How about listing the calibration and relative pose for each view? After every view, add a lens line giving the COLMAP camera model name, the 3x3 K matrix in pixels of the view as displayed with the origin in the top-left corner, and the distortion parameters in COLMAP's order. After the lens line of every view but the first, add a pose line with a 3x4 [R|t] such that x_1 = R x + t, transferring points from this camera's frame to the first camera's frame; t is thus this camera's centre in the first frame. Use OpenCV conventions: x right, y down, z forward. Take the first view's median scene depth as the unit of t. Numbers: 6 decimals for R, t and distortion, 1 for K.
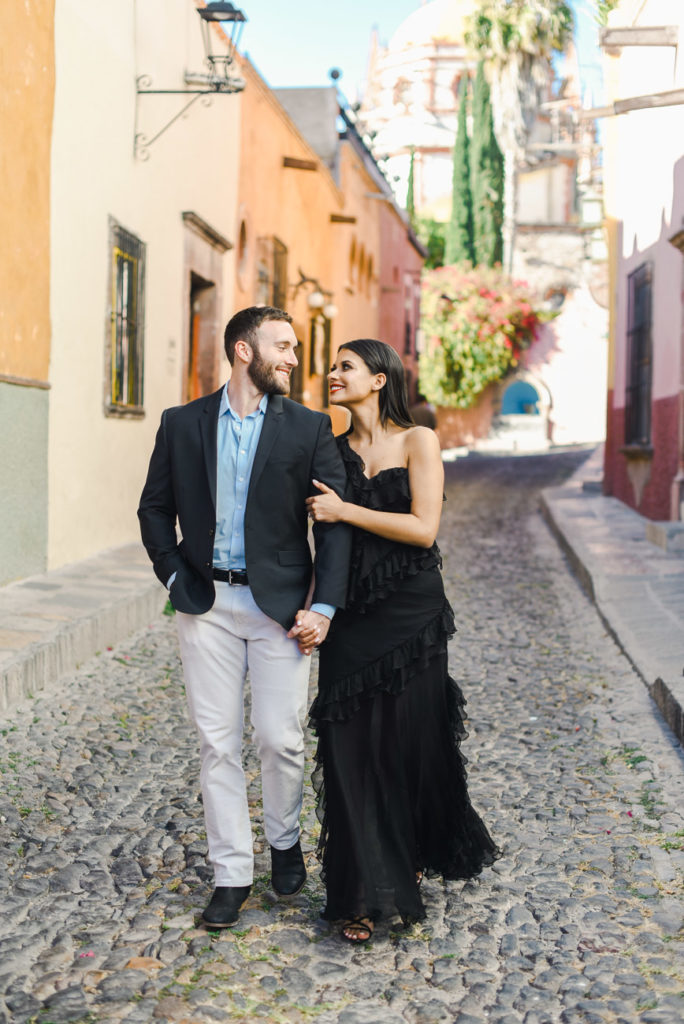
lens RADIAL K [[1545.1, 0, 367.3], [0, 1545.1, 510.9], [0, 0, 1]] dist [-0.134221, 0.088960]
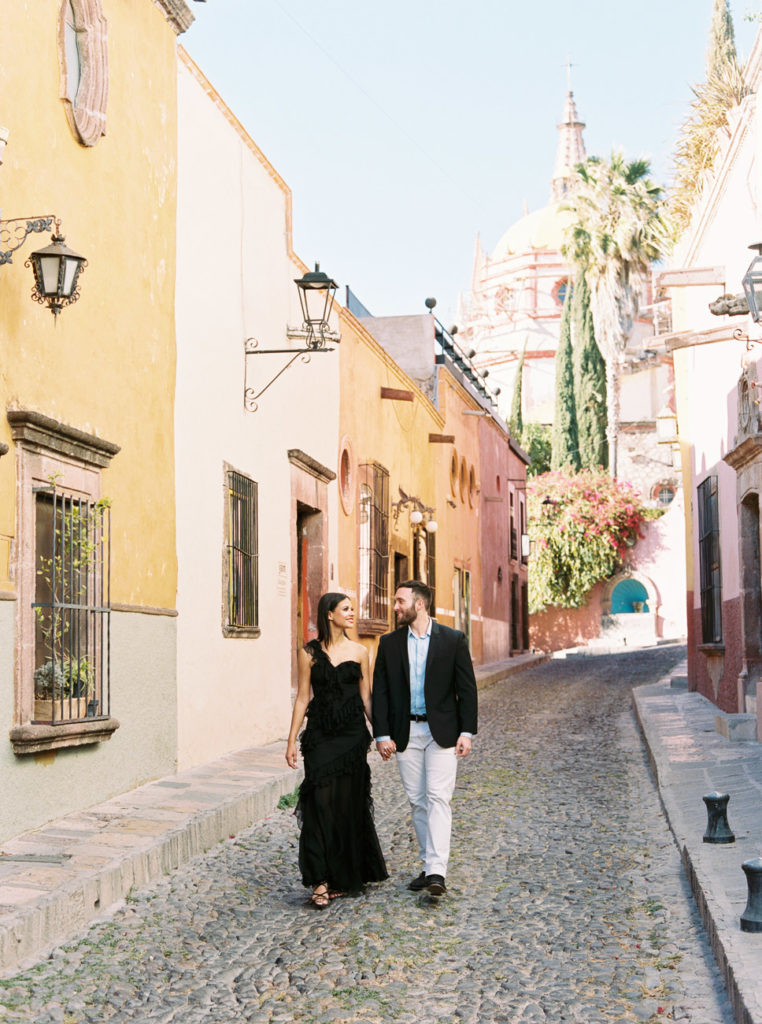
lens RADIAL K [[1567.6, 0, 404.3], [0, 1567.6, 514.2], [0, 0, 1]] dist [-0.121928, 0.059869]
pose [[0.997986, -0.036182, -0.052099, 0.020334], [0.029340, 0.991522, -0.126585, -0.000300], [0.056238, 0.124802, 0.990587, -0.117288]]
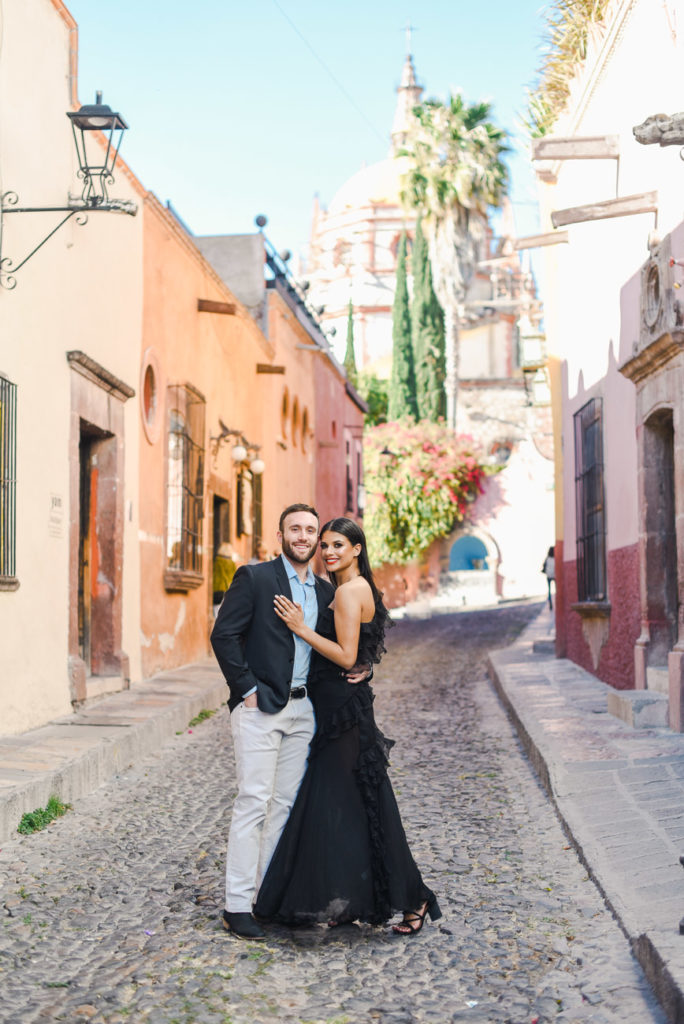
lens RADIAL K [[1504.3, 0, 367.4], [0, 1504.3, 510.4], [0, 0, 1]] dist [-0.131811, 0.066263]
pose [[0.999187, -0.026722, 0.030201, 0.020664], [0.029703, 0.994238, -0.102996, -0.010021], [-0.027275, 0.103810, 0.994223, 0.136979]]
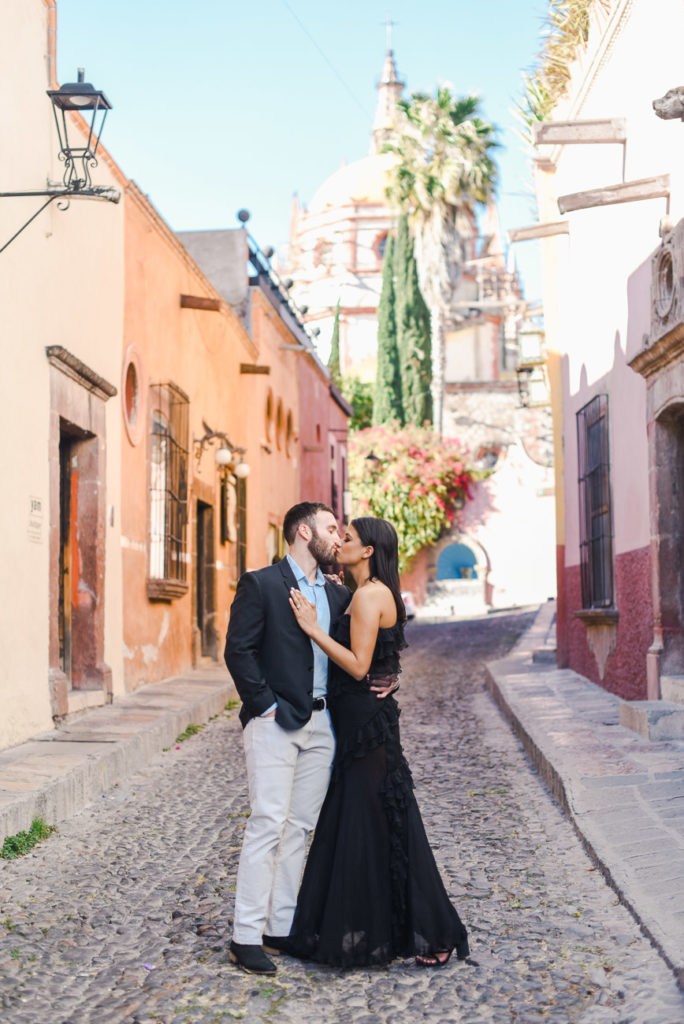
lens RADIAL K [[1545.1, 0, 367.3], [0, 1545.1, 510.9], [0, 0, 1]] dist [-0.134221, 0.088960]
pose [[0.998561, -0.031440, 0.043454, 0.012677], [0.035982, 0.993495, -0.108038, -0.009243], [-0.039775, 0.109446, 0.993197, 0.158099]]
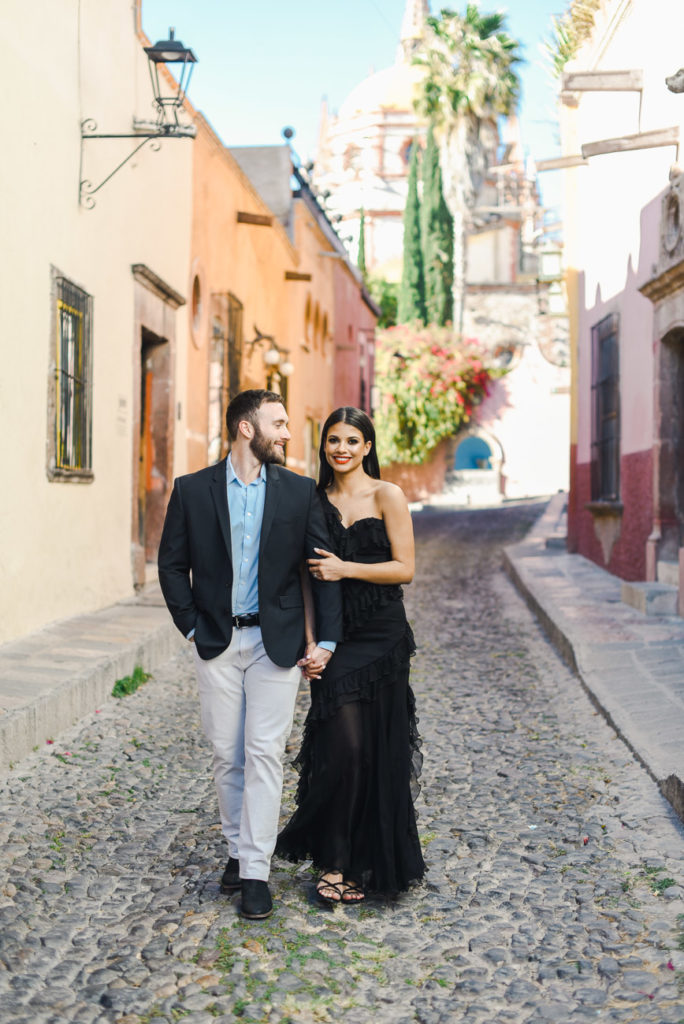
lens RADIAL K [[1479.8, 0, 365.0], [0, 1479.8, 512.8], [0, 0, 1]] dist [-0.133425, 0.049143]
pose [[0.999479, -0.013135, 0.029486, -0.004100], [0.014106, 0.999357, -0.032962, -0.007362], [-0.029034, 0.033361, 0.999022, 0.077701]]
